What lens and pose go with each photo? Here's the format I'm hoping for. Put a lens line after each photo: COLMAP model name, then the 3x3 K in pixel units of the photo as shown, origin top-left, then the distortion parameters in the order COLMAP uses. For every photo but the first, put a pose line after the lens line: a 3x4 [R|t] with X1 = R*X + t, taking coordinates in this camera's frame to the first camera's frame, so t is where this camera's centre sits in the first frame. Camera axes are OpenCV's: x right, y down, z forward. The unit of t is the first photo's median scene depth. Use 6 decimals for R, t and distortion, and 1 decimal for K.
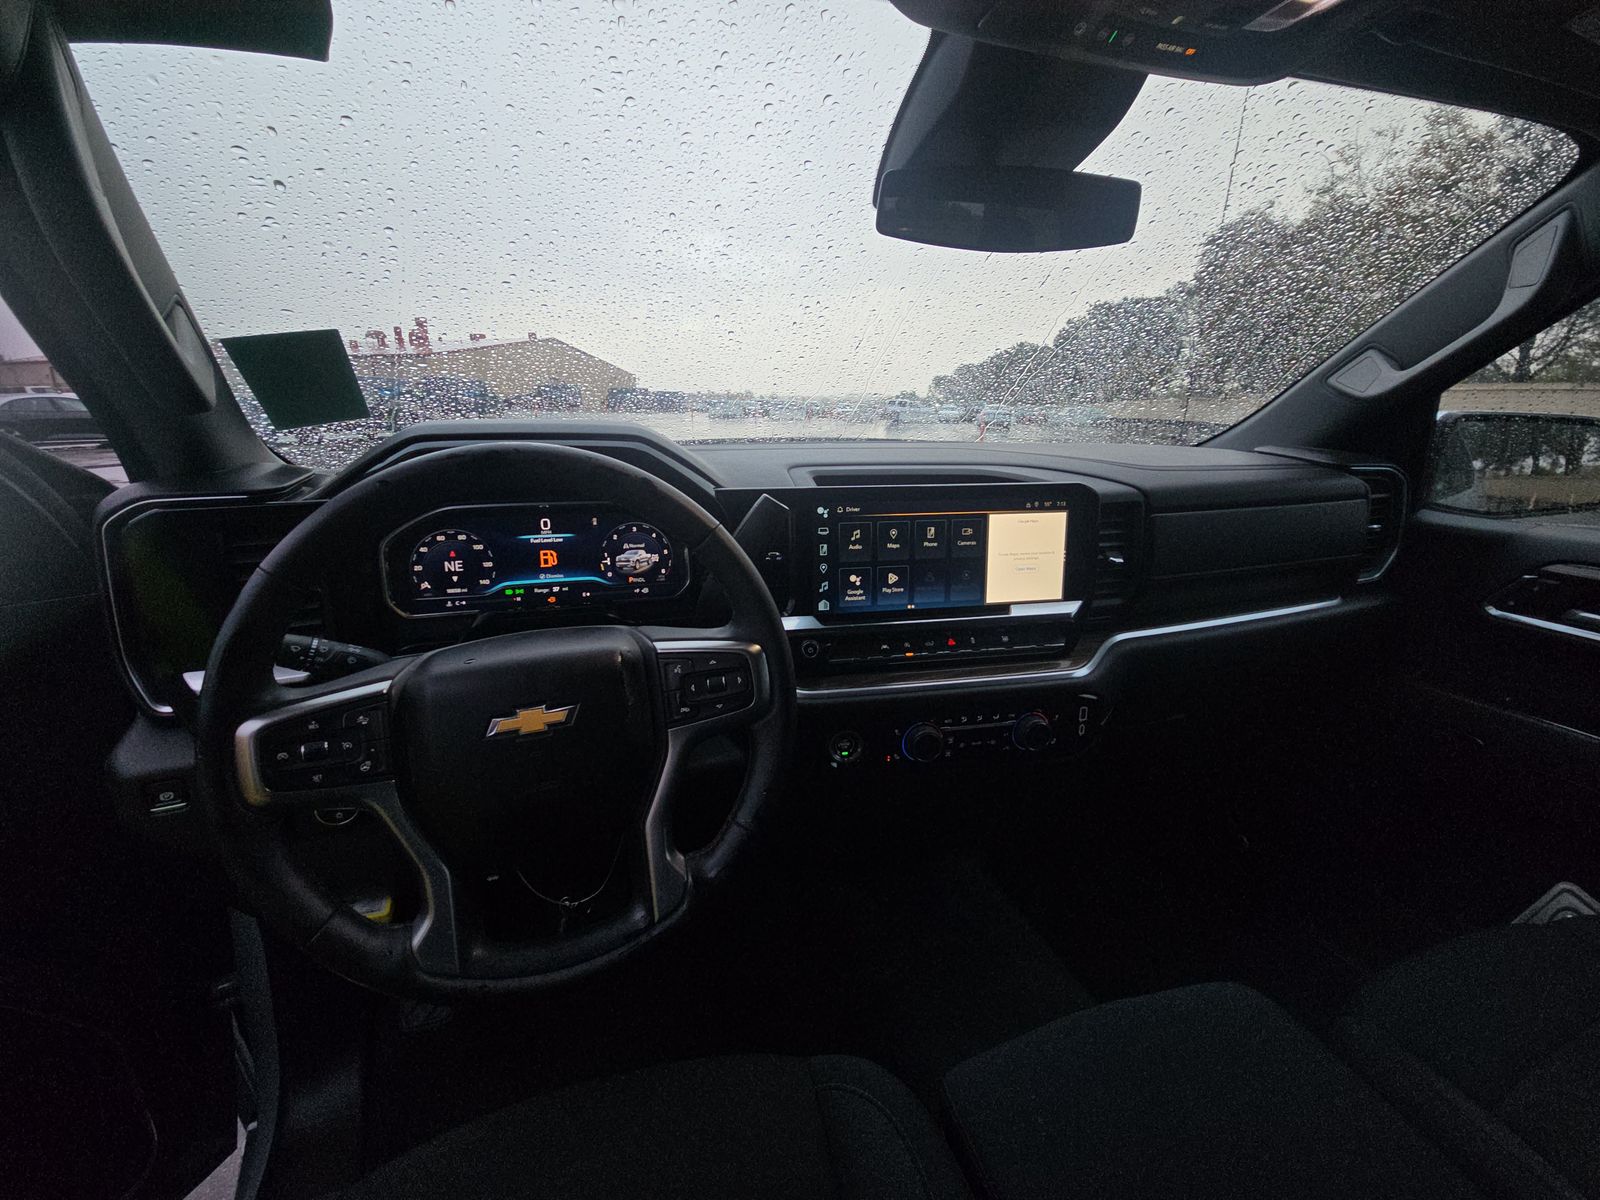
lens RADIAL K [[654.3, 0, 800.0], [0, 654.3, 600.0], [0, 0, 1]] dist [0.002506, -0.000324]
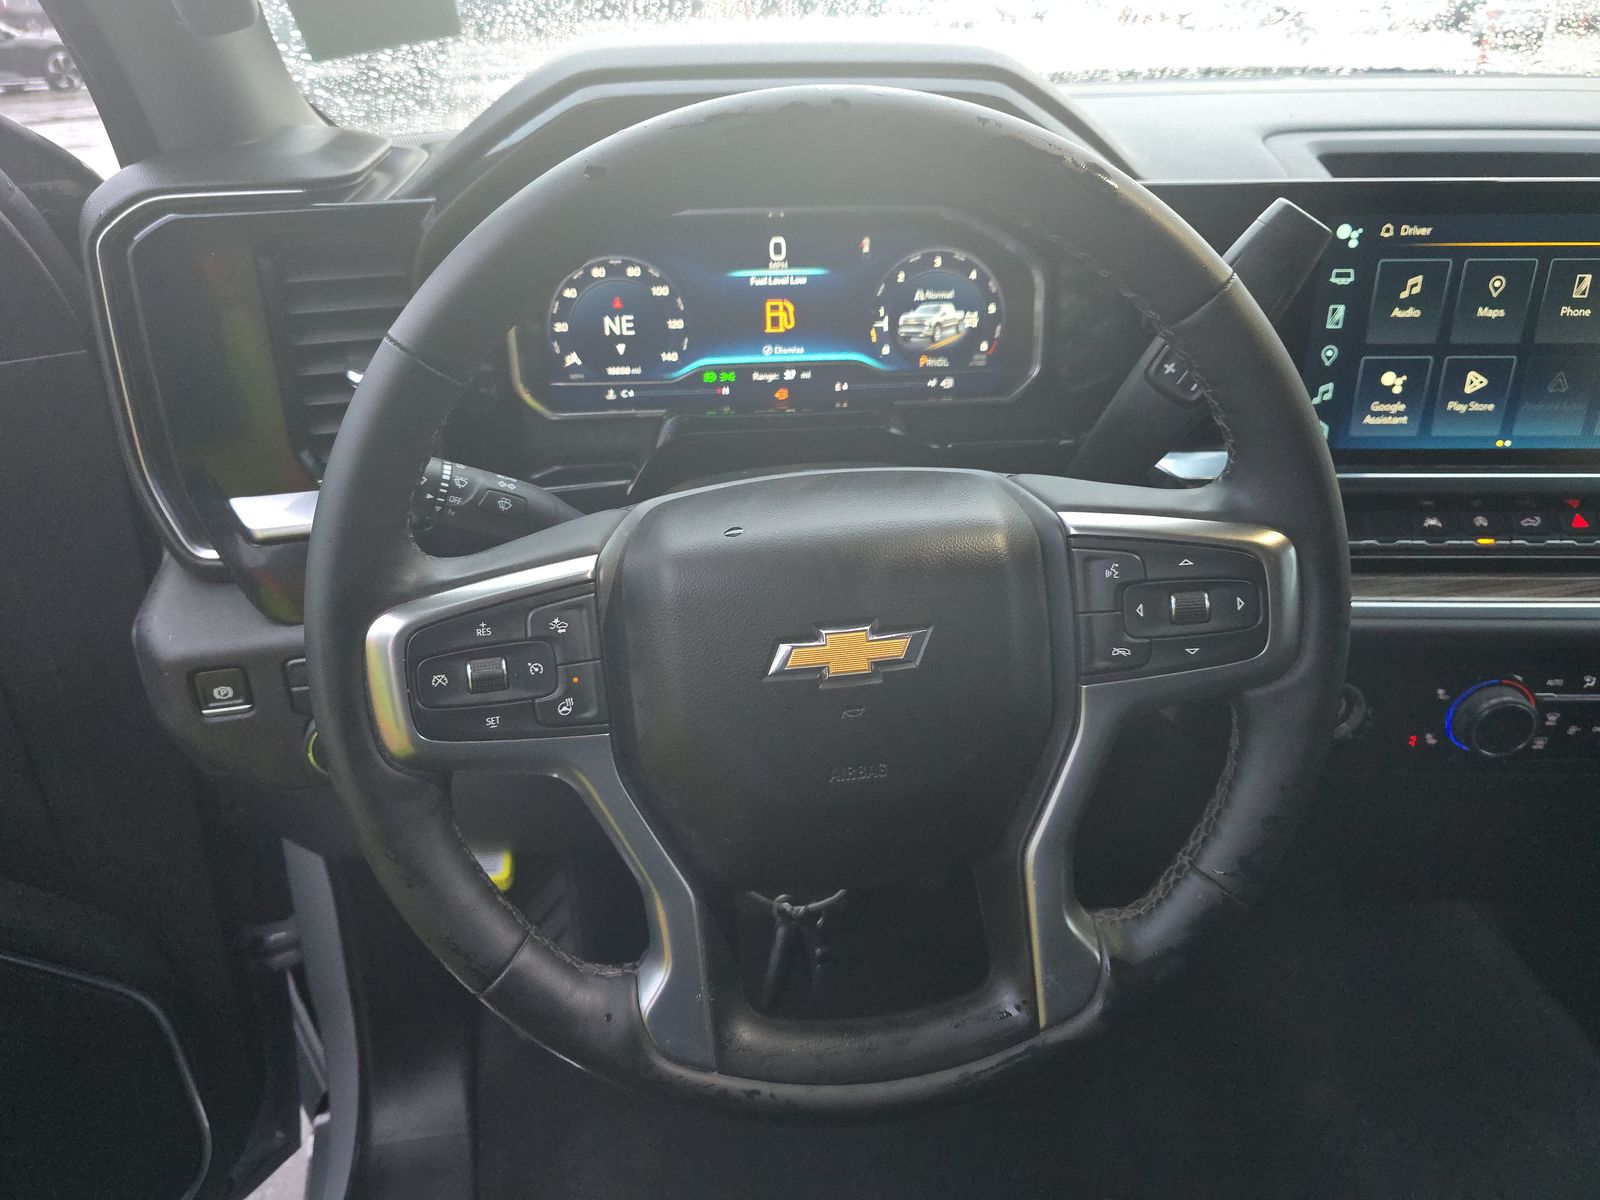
lens RADIAL K [[1107.7, 0, 800.0], [0, 1107.7, 600.0], [0, 0, 1]] dist [0.041259, -0.063340]
pose [[0.975646, 0.085985, -0.201795, -0.164354], [-0.042784, 0.976893, 0.209401, -0.027367], [0.215137, -0.195668, 0.956781, 0.084436]]
